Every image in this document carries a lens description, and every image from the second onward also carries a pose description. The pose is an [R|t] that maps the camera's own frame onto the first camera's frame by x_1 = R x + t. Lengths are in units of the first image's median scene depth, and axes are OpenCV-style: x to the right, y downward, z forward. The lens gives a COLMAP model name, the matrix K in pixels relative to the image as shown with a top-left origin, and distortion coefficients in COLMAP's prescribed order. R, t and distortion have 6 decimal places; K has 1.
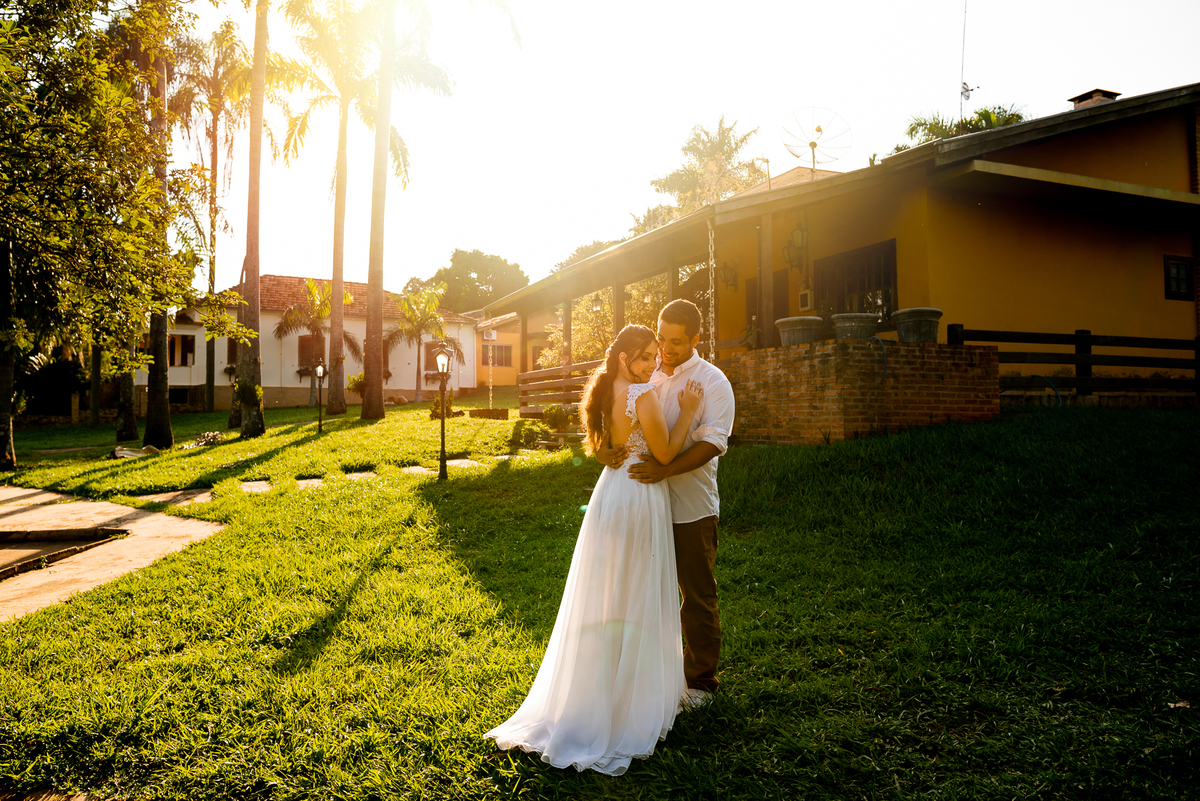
lens RADIAL K [[875.8, 0, 561.1], [0, 875.8, 415.1], [0, 0, 1]] dist [-0.055264, 0.028963]
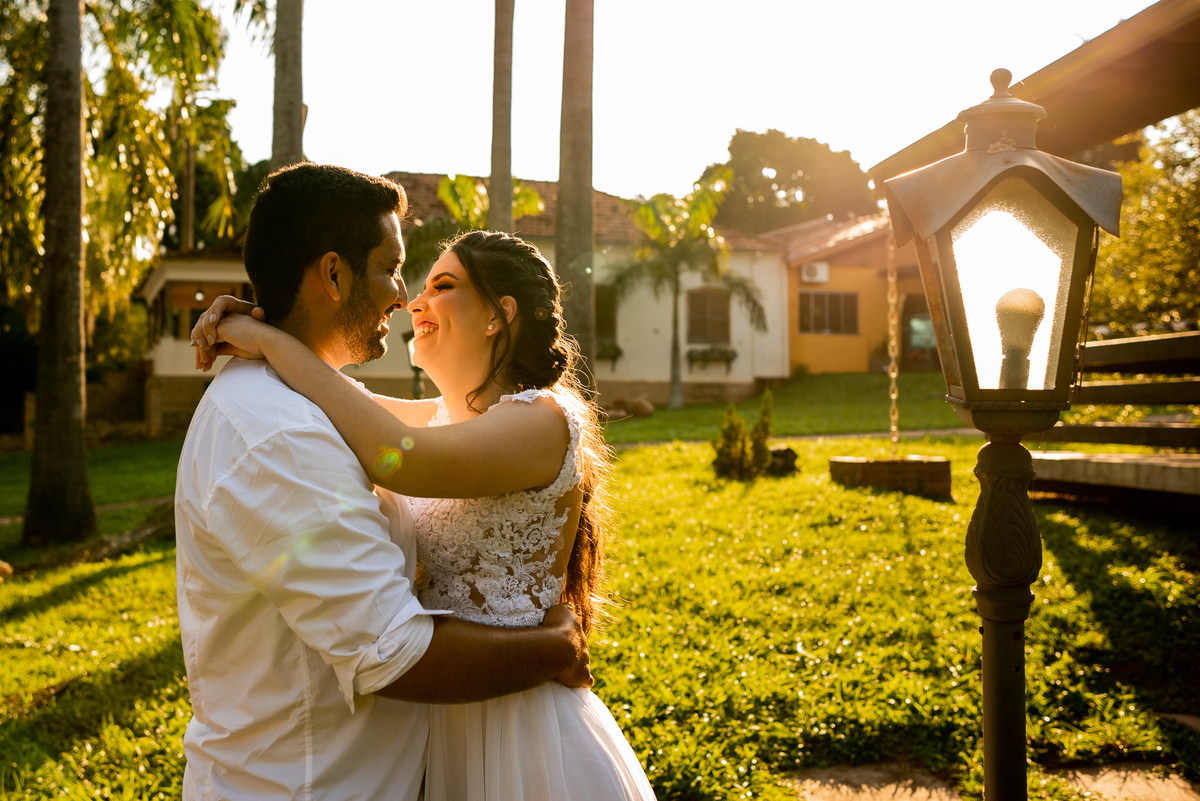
lens RADIAL K [[1081.0, 0, 576.7], [0, 1081.0, 372.5], [0, 0, 1]] dist [0.015082, 0.027362]
pose [[0.970571, -0.003292, -0.240793, -0.067883], [-0.002112, 0.999752, -0.022182, -0.020933], [0.240806, 0.022038, 0.970323, 0.380899]]
